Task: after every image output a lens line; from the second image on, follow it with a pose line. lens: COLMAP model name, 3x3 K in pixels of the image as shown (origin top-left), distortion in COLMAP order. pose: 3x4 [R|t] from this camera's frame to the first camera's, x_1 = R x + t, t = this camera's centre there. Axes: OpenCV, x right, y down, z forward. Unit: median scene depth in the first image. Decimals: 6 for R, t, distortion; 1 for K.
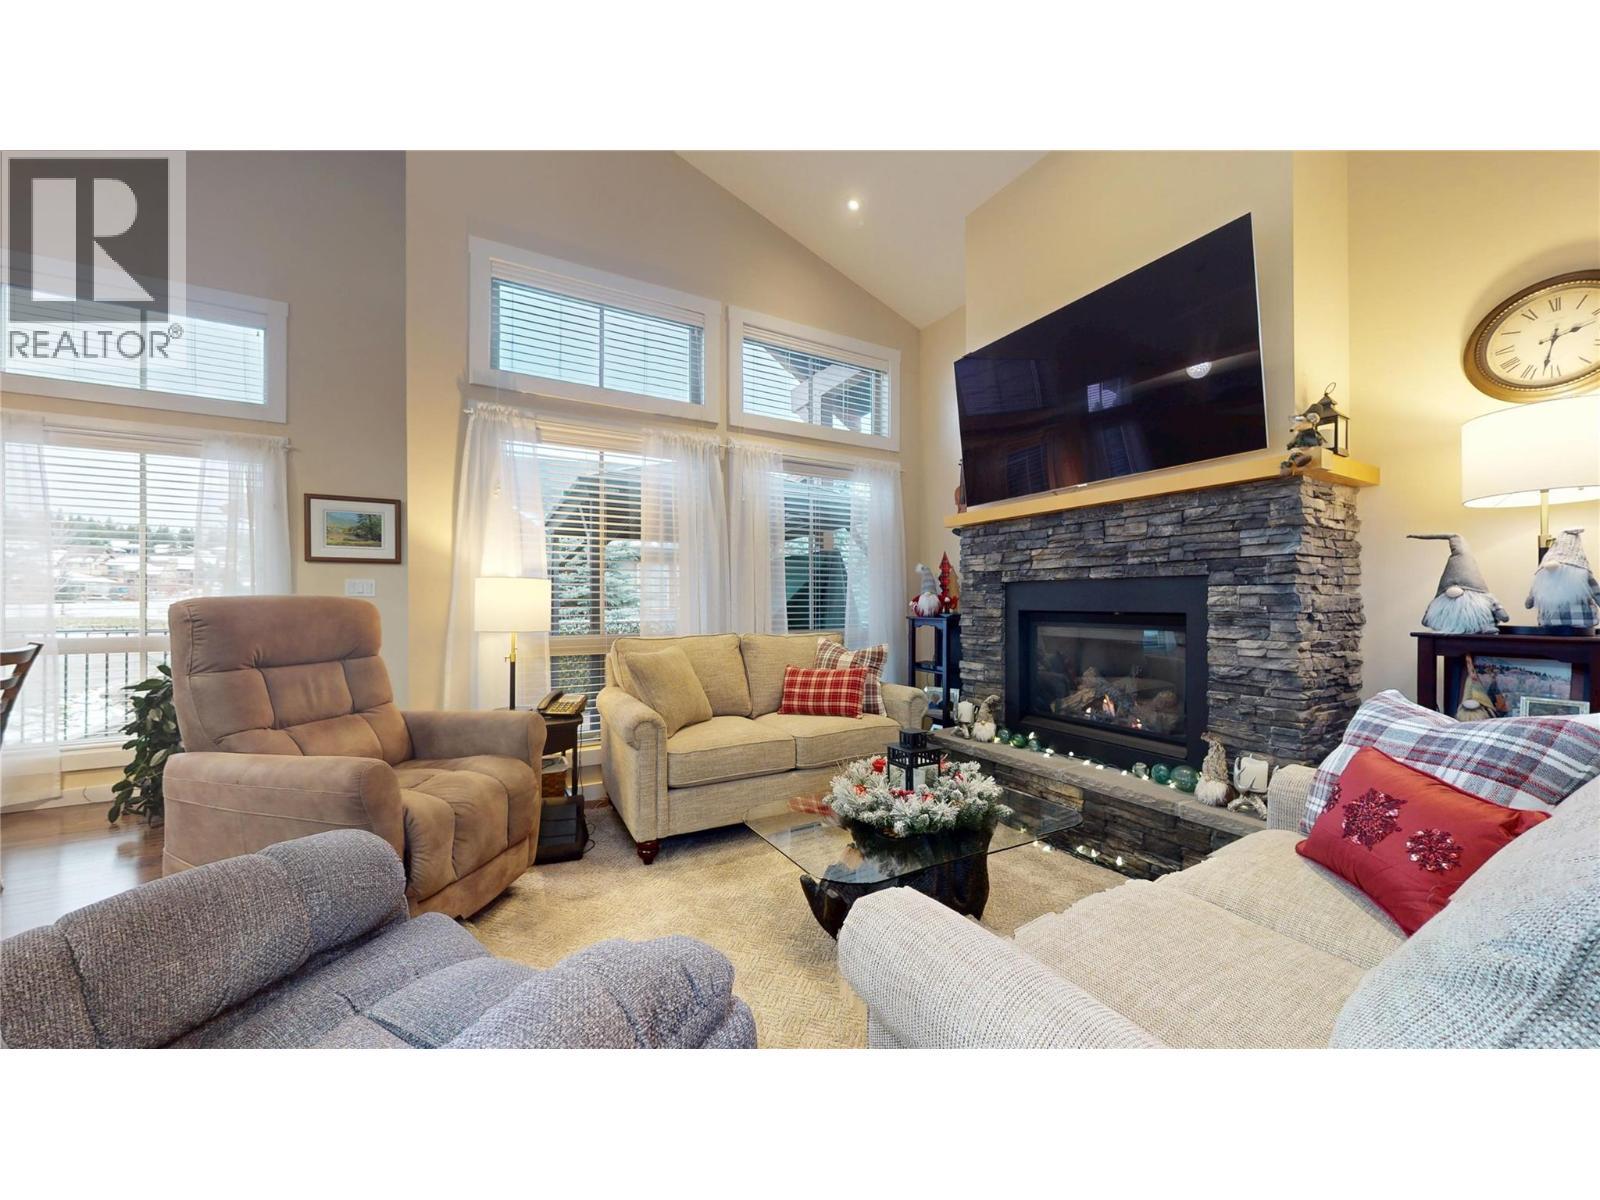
lens RADIAL K [[586.5, 0, 800.0], [0, 586.5, 600.0], [0, 0, 1]] dist [0.000919, 0.000036]
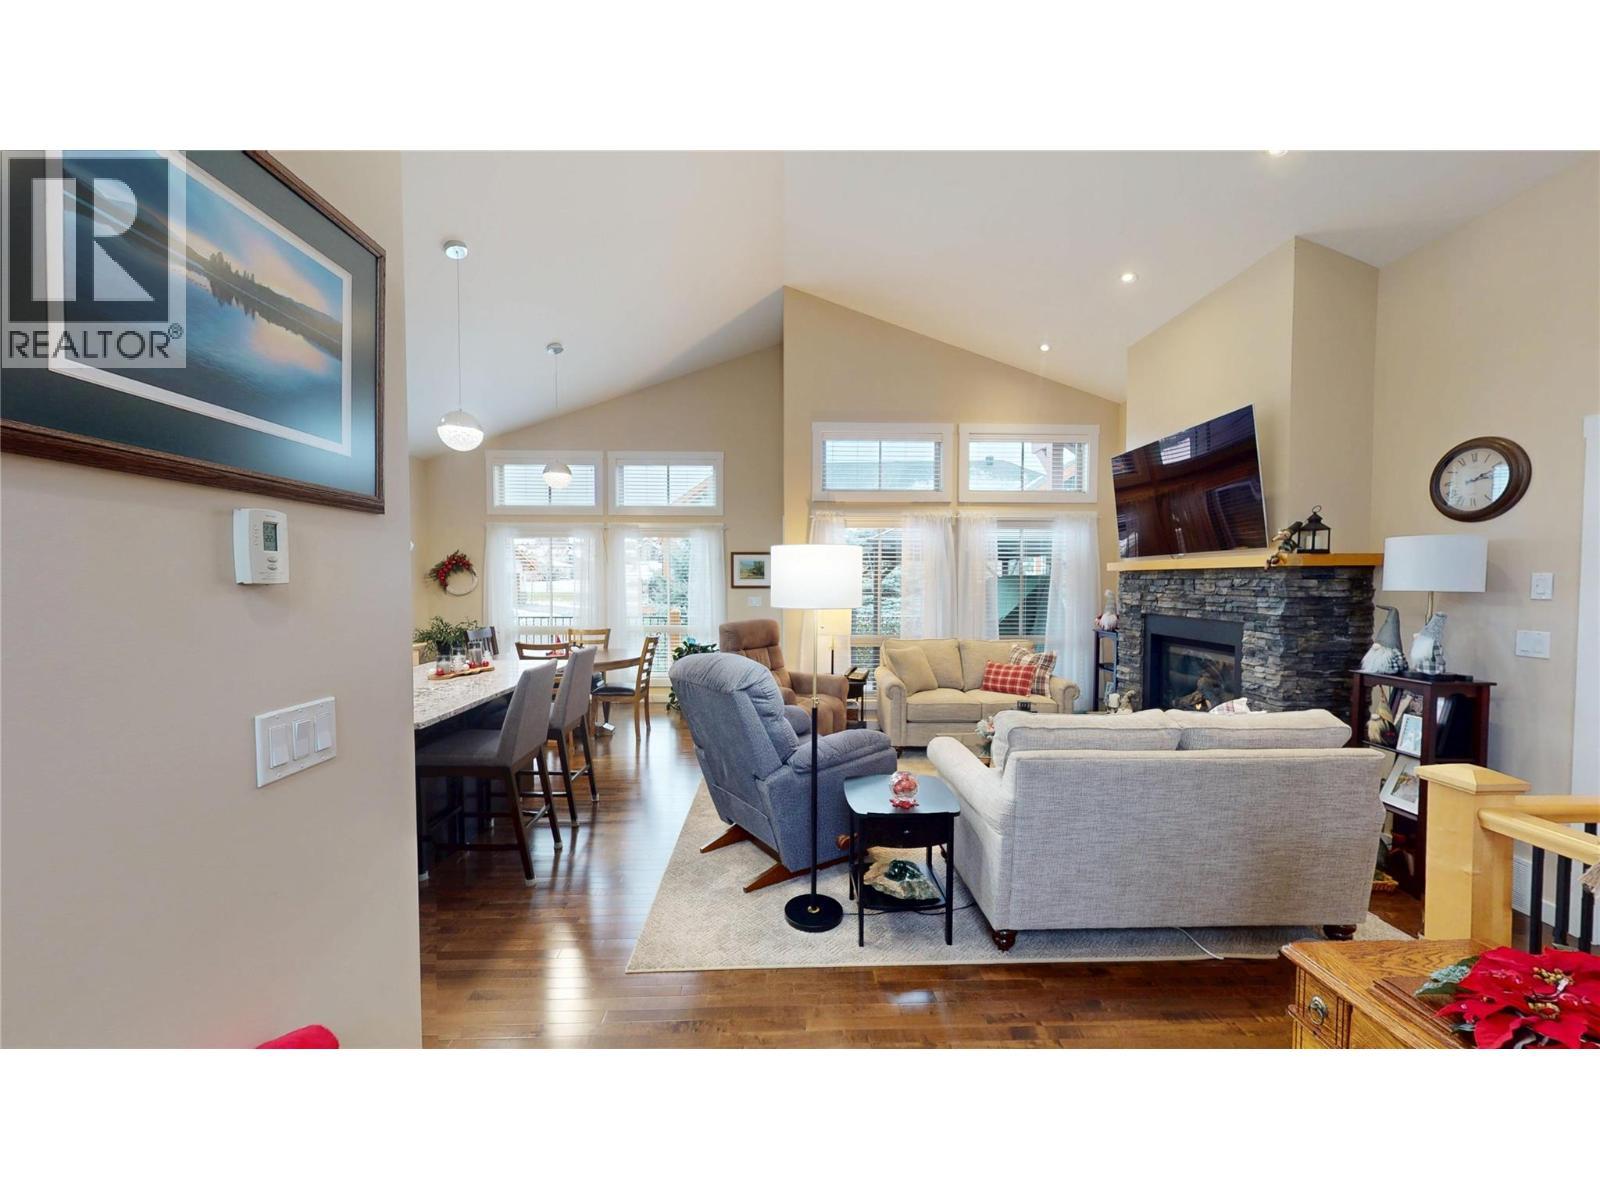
lens RADIAL K [[586.5, 0, 800.0], [0, 586.5, 600.0], [0, 0, 1]] dist [0.000919, 0.000036]
pose [[0.882881, 0.018564, -0.469230, 0.294634], [-0.000971, 0.999288, 0.037707, -0.121932], [0.469596, -0.032835, 0.882271, -0.693641]]
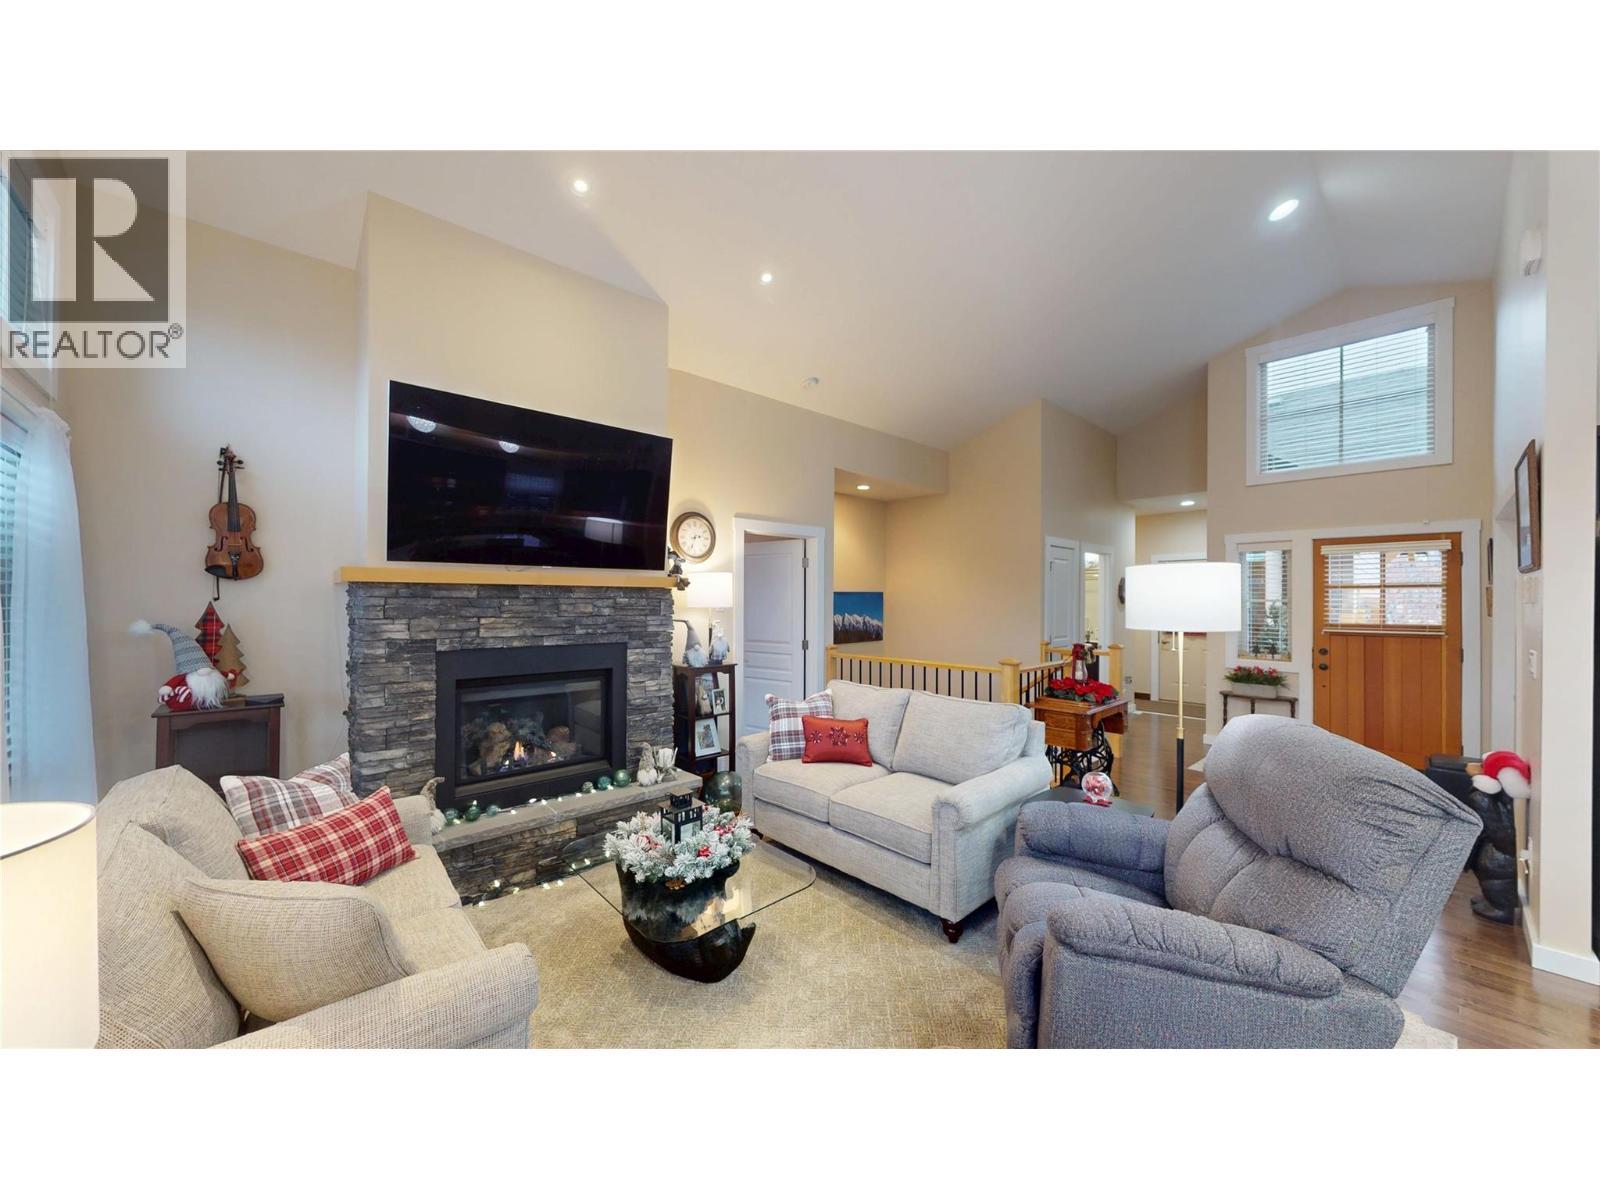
lens RADIAL K [[586.5, 0, 800.0], [0, 586.5, 600.0], [0, 0, 1]] dist [0.000919, 0.000036]
pose [[-0.226018, 0.003448, 0.974117, -0.701666], [-0.005576, 0.999973, -0.004833, -0.113815], [-0.974107, -0.006524, -0.225993, 0.691384]]
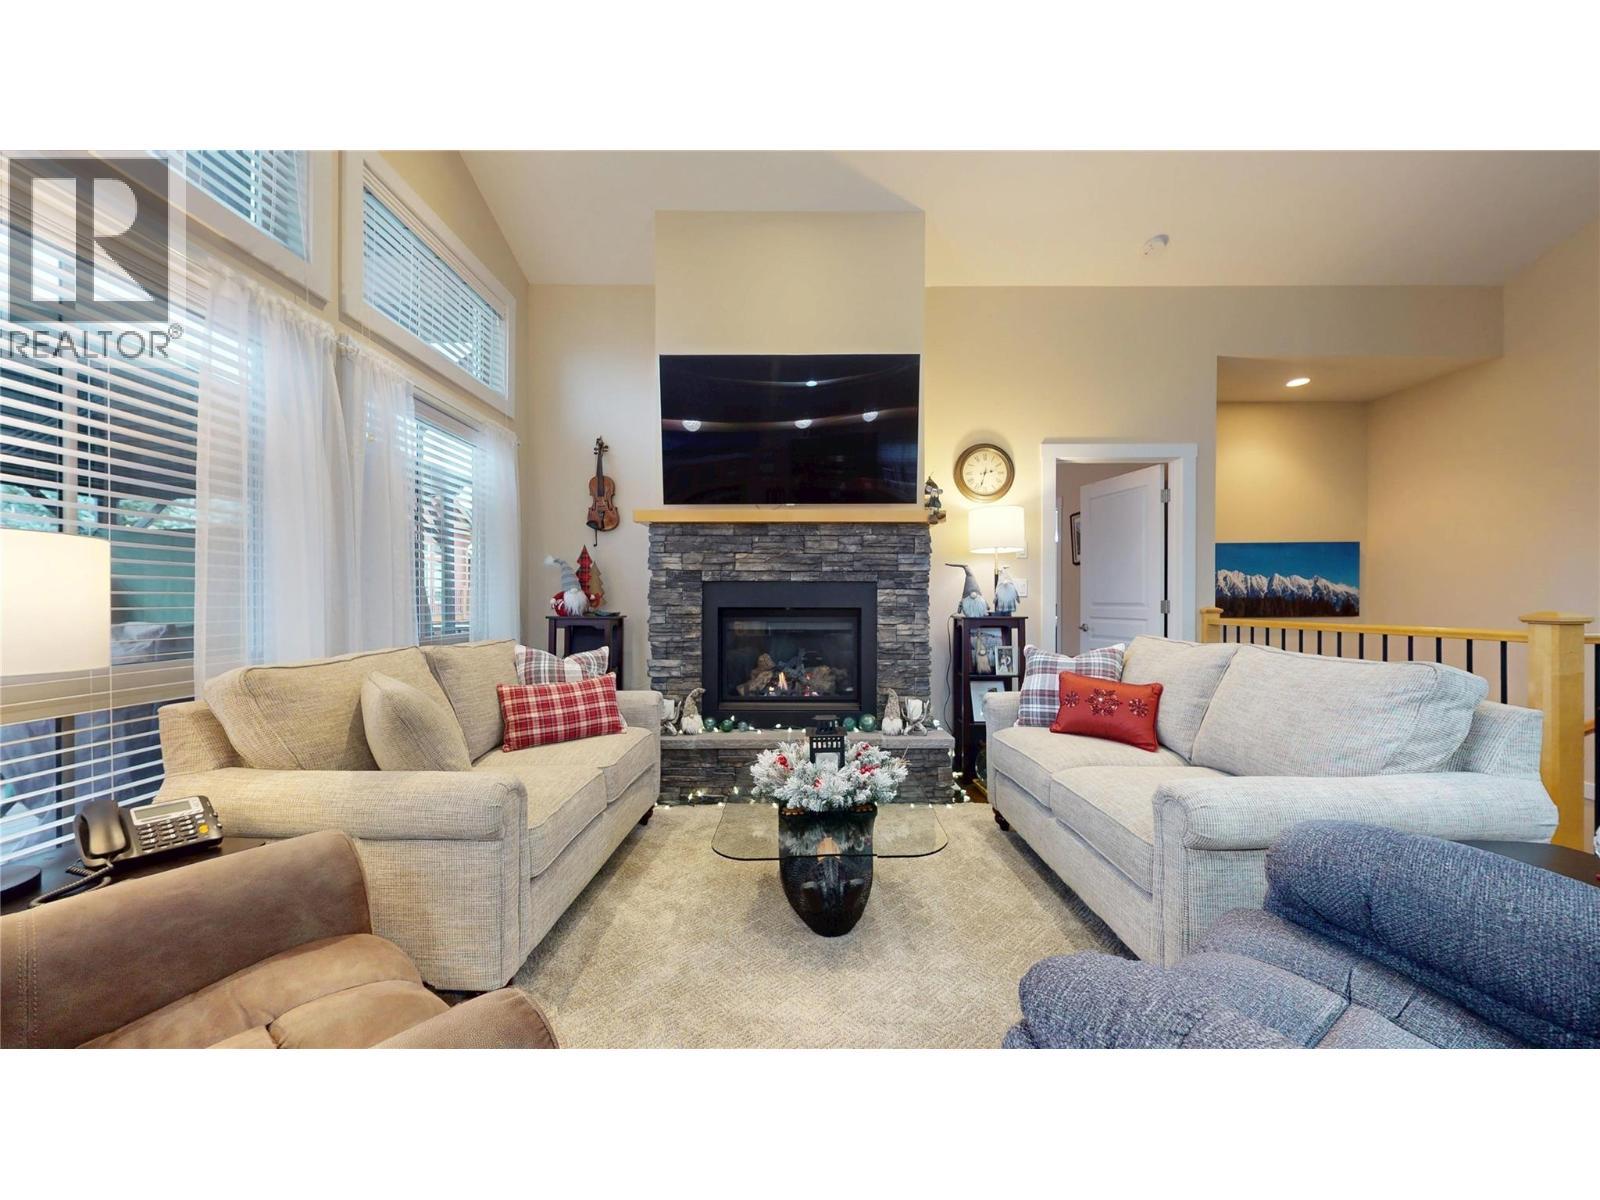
lens RADIAL K [[586.5, 0, 800.0], [0, 586.5, 600.0], [0, 0, 1]] dist [0.000919, 0.000036]
pose [[0.491198, 0.002615, 0.871044, -0.519187], [-0.004705, 0.999989, -0.000349, 0.003729], [-0.871035, -0.003927, 0.491205, 0.339453]]
